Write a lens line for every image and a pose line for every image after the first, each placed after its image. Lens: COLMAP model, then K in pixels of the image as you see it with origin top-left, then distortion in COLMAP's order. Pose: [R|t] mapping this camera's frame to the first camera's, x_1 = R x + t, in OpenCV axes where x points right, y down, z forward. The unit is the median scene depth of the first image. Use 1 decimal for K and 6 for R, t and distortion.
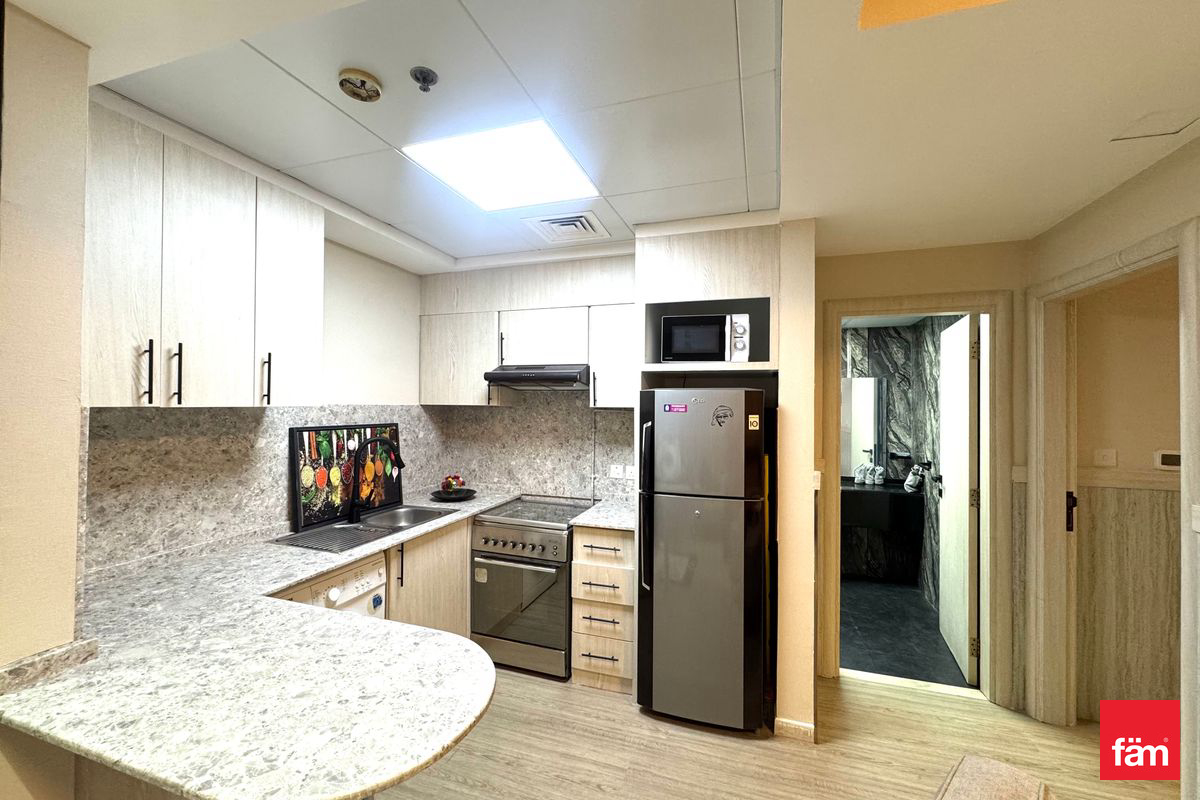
lens RADIAL K [[472.2, 0, 602.8], [0, 472.2, 395.3], [0, 0, 1]] dist [-0.001384, -0.000034]
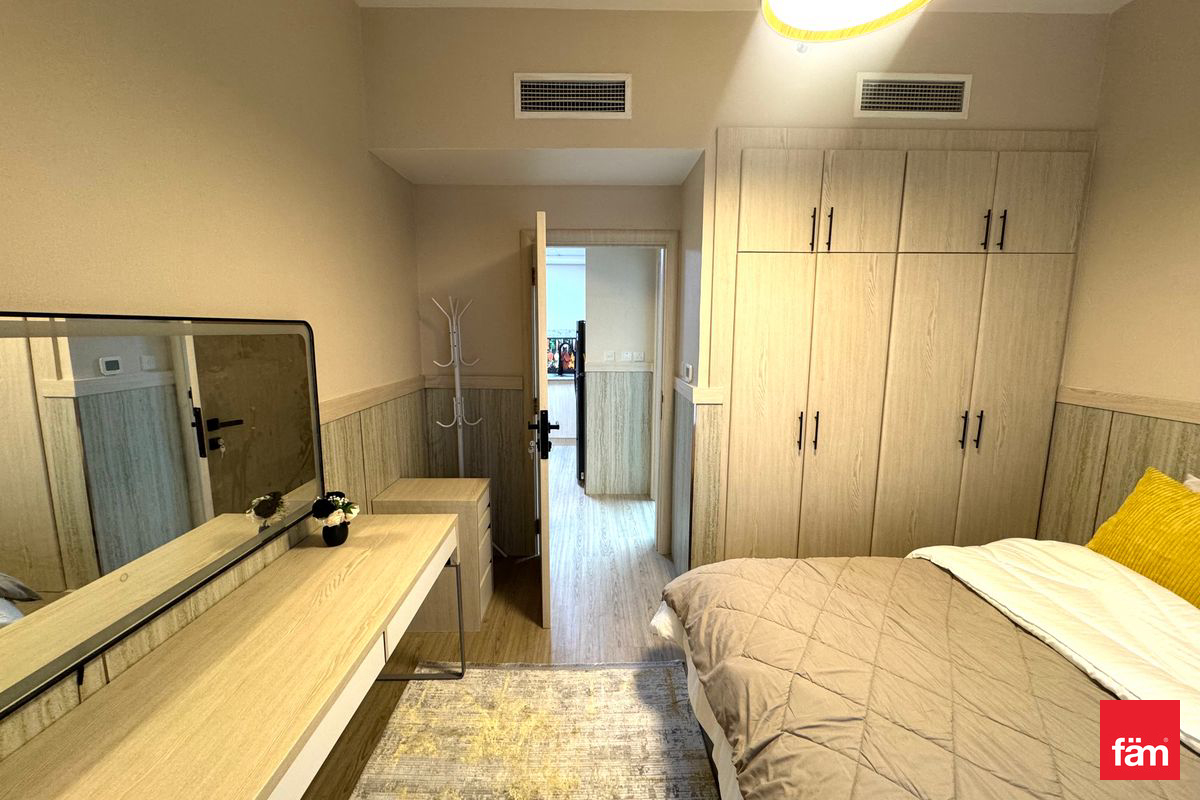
lens RADIAL K [[472.2, 0, 602.8], [0, 472.2, 395.3], [0, 0, 1]] dist [-0.001384, -0.000034]
pose [[0.332122, 0.126759, -0.934680, 2.219166], [0.022765, 0.989563, 0.142291, 0.015298], [0.942962, -0.068536, 0.325770, 0.397592]]
